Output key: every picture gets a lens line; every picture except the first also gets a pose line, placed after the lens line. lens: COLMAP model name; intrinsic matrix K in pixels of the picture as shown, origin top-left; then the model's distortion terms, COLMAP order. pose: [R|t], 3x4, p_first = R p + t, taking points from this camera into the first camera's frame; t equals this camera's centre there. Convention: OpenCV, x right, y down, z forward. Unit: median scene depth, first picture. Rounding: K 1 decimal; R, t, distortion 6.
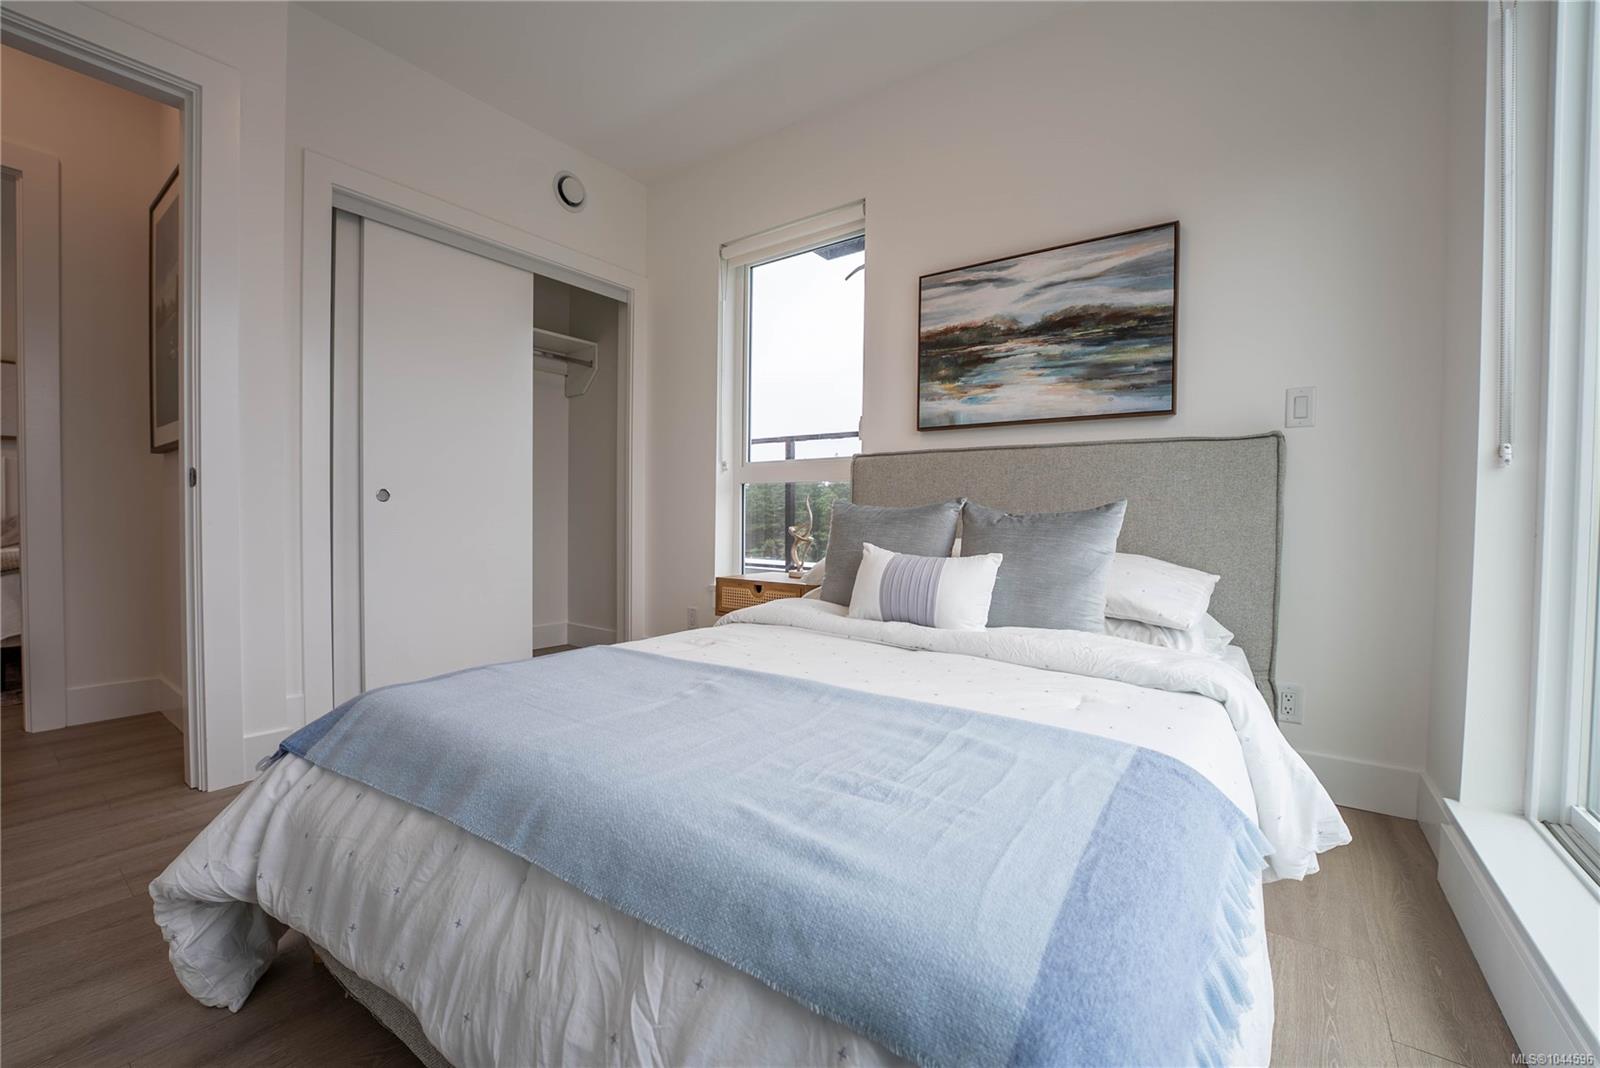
lens RADIAL K [[653.1, 0, 769.8], [0, 653.1, 521.6], [0, 0, 1]] dist [-0.022655, 0.000086]
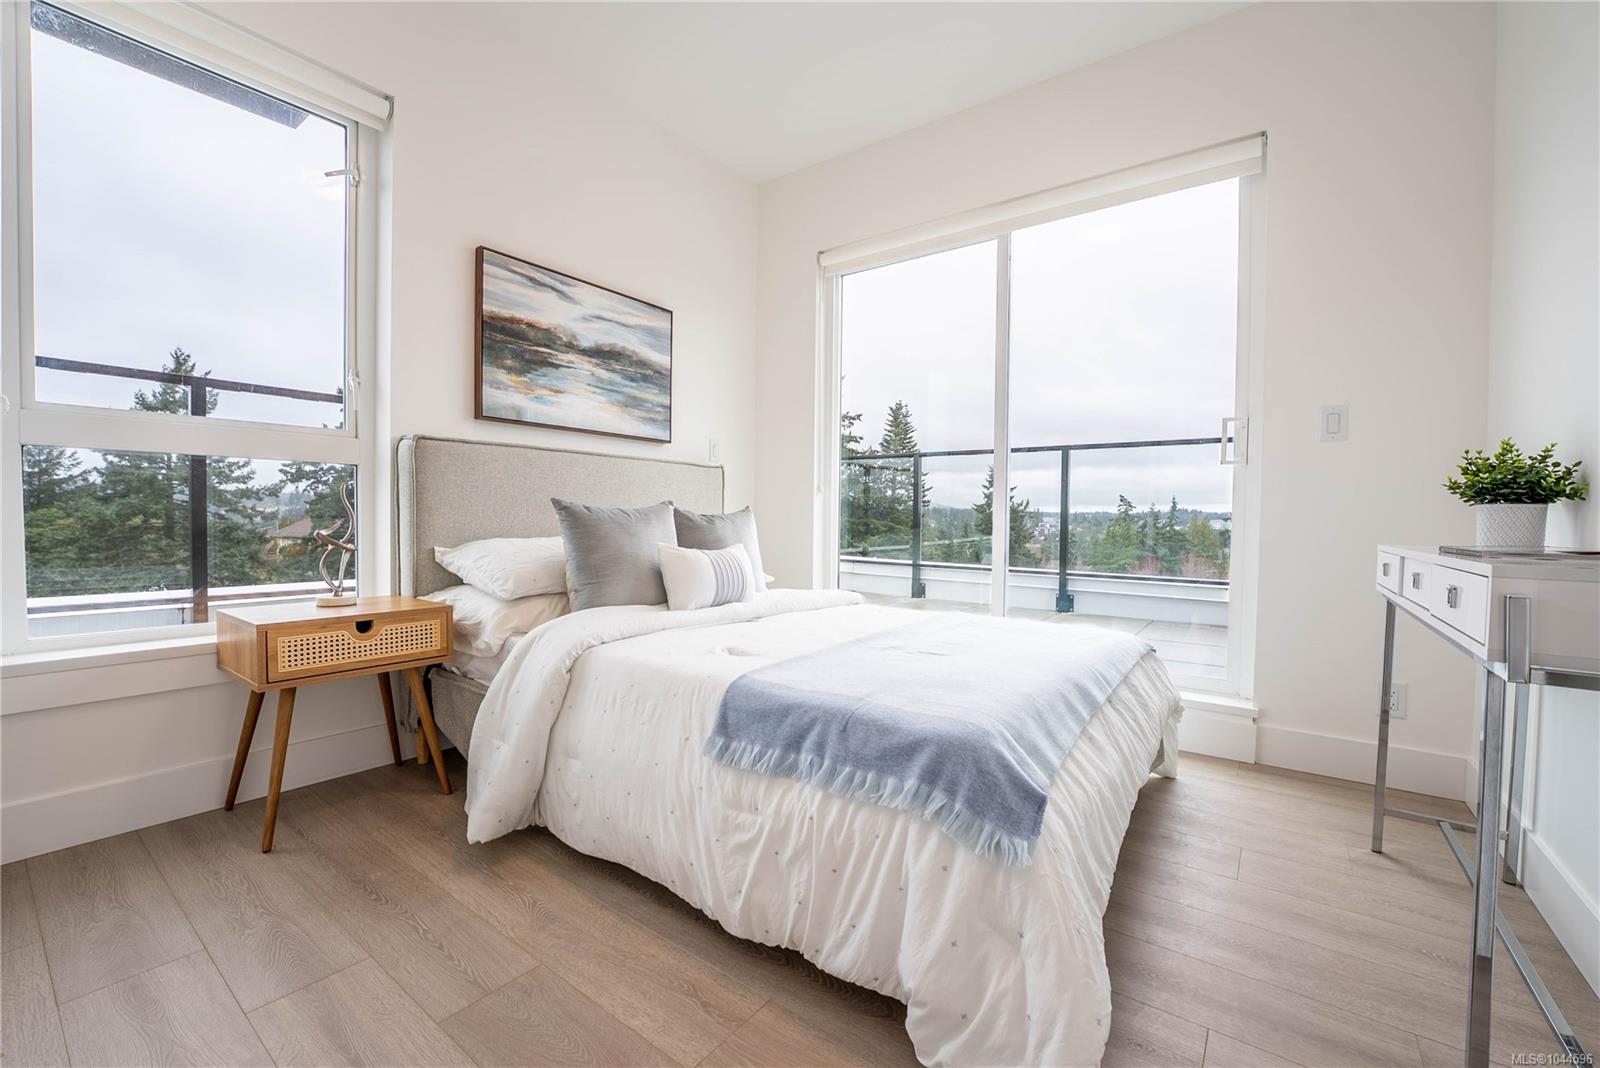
lens RADIAL K [[653.1, 0, 816.7], [0, 653.1, 536.2], [0, 0, 1]] dist [-0.022655, 0.000086]
pose [[-0.026042, -0.033522, 0.999099, -0.733688], [0.008823, 0.999391, 0.033762, -0.004655], [-0.999622, 0.009694, -0.025730, 0.610683]]
